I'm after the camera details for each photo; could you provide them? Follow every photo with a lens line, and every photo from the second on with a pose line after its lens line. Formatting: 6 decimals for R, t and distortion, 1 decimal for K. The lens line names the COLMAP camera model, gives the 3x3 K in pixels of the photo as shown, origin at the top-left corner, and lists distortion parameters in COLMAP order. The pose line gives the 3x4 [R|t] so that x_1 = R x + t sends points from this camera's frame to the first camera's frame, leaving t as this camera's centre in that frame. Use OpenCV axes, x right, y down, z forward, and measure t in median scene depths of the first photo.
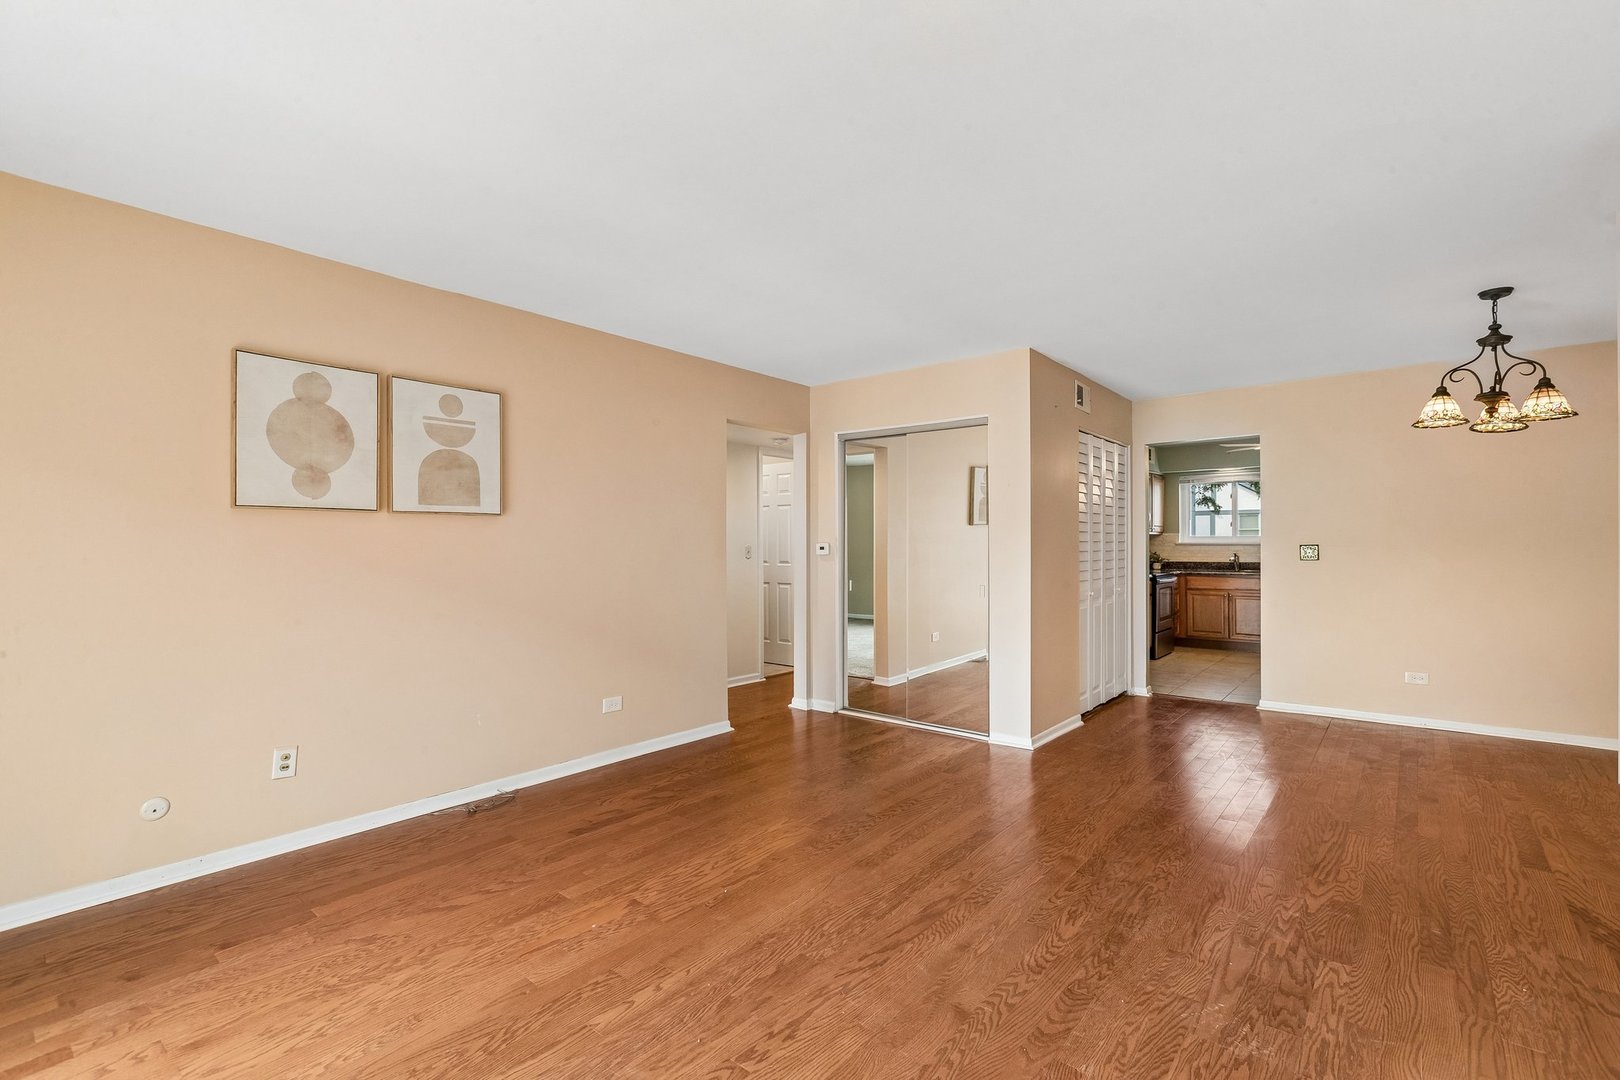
lens RADIAL K [[729.6, 0, 810.1], [0, 729.6, 544.3], [0, 0, 1]] dist [0.004189, -0.001034]
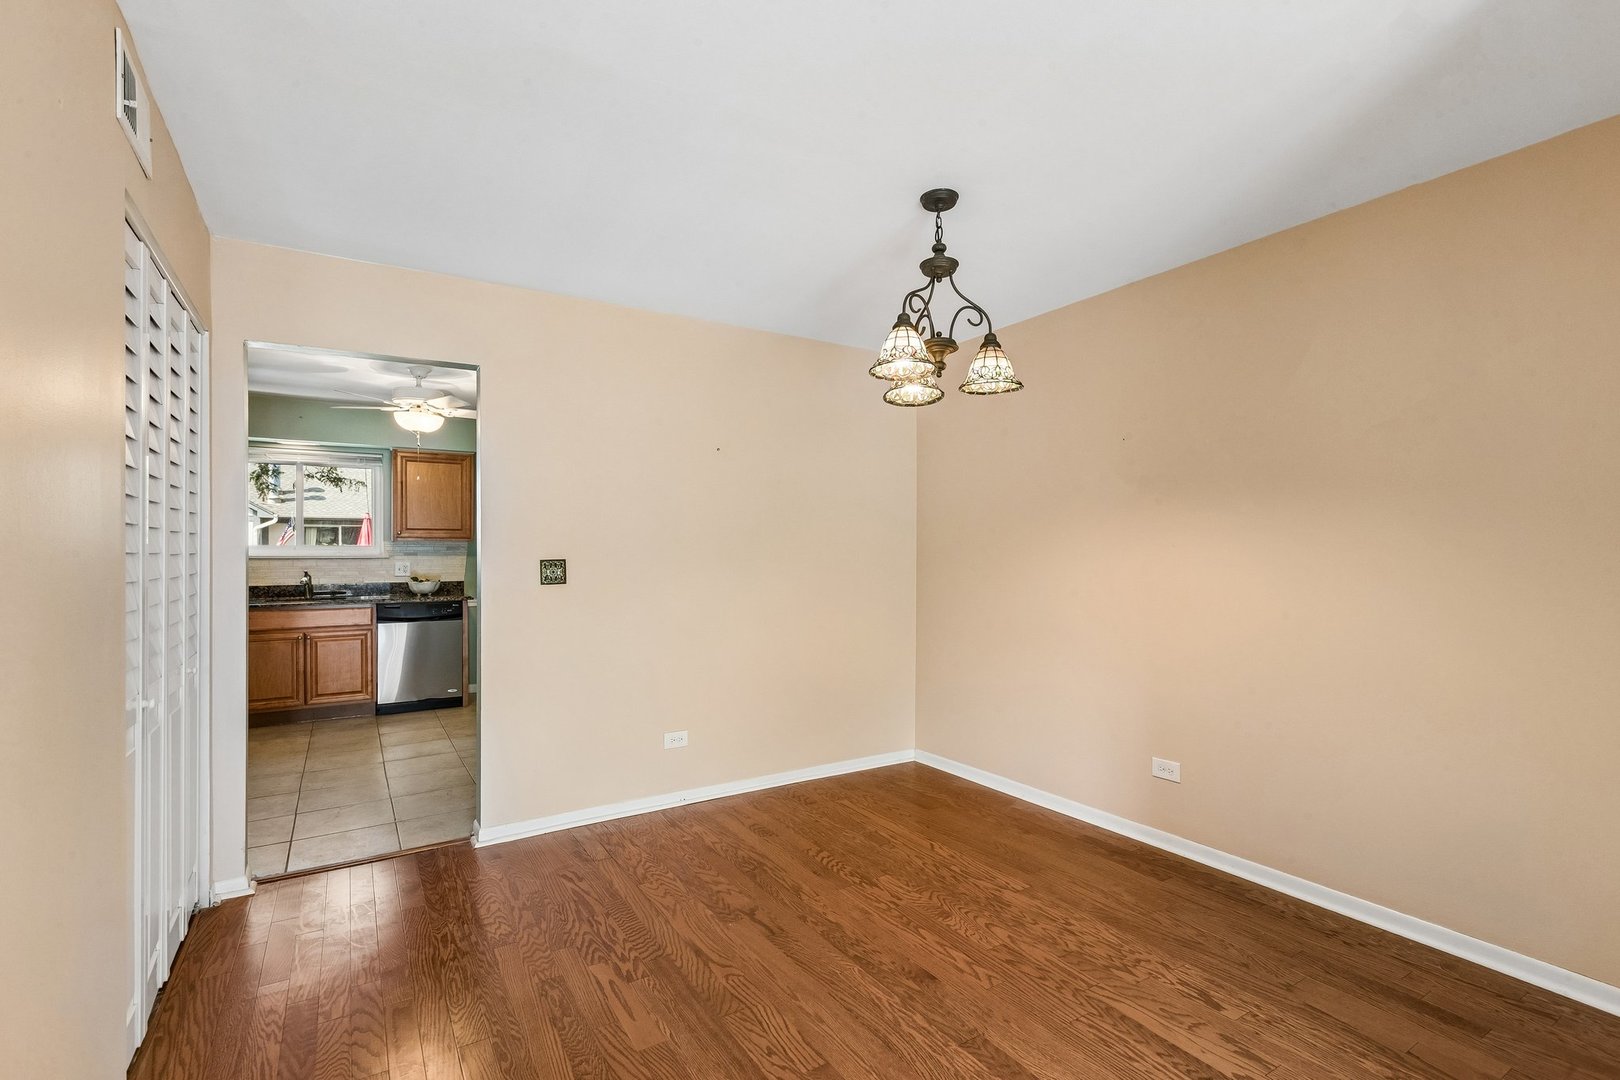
lens RADIAL K [[729.6, 0, 805.9], [0, 729.6, 548.7], [0, 0, 1]] dist [0.004189, -0.001034]
pose [[0.313694, 0.009522, 0.949476, 0.235844], [0.001305, 0.999944, -0.010459, -0.002546], [-0.949523, 0.004520, 0.313664, 0.902743]]
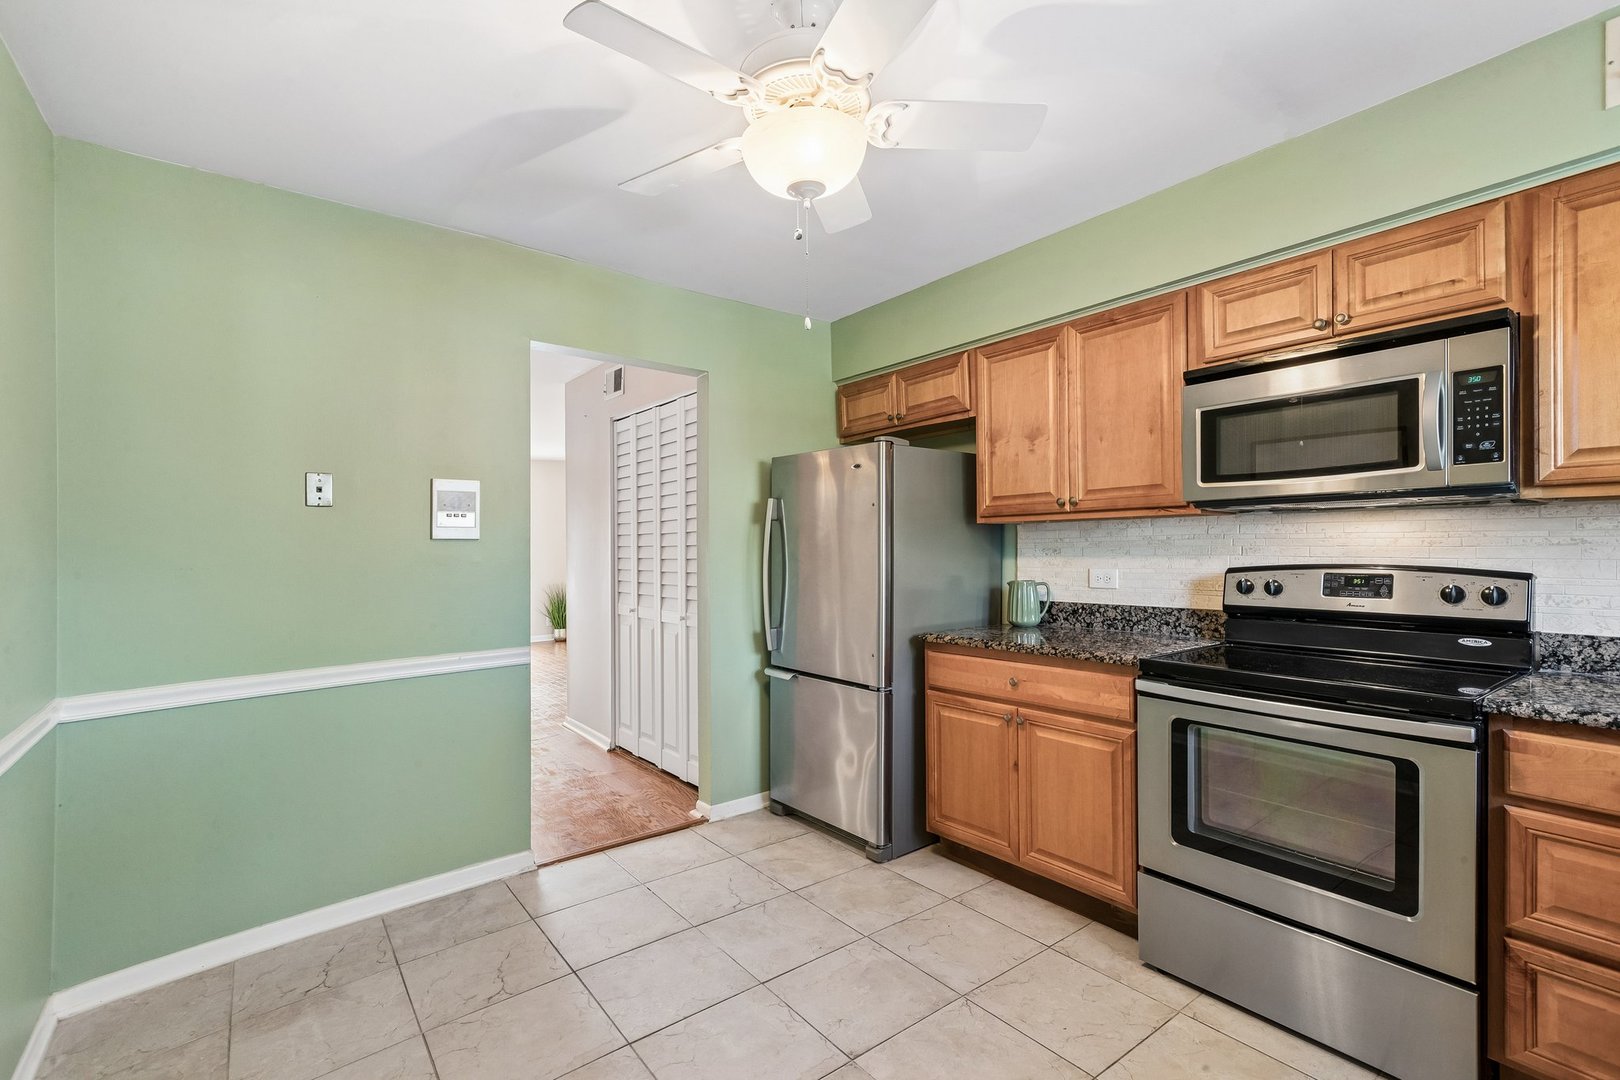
lens RADIAL K [[729.6, 0, 813.1], [0, 729.6, 551.1], [0, 0, 1]] dist [0.004189, -0.001034]
pose [[-0.223099, 0.012920, -0.974710, 1.700309], [0.004884, 0.999914, 0.012136, -0.006172], [0.974784, -0.002053, -0.223143, 2.077764]]
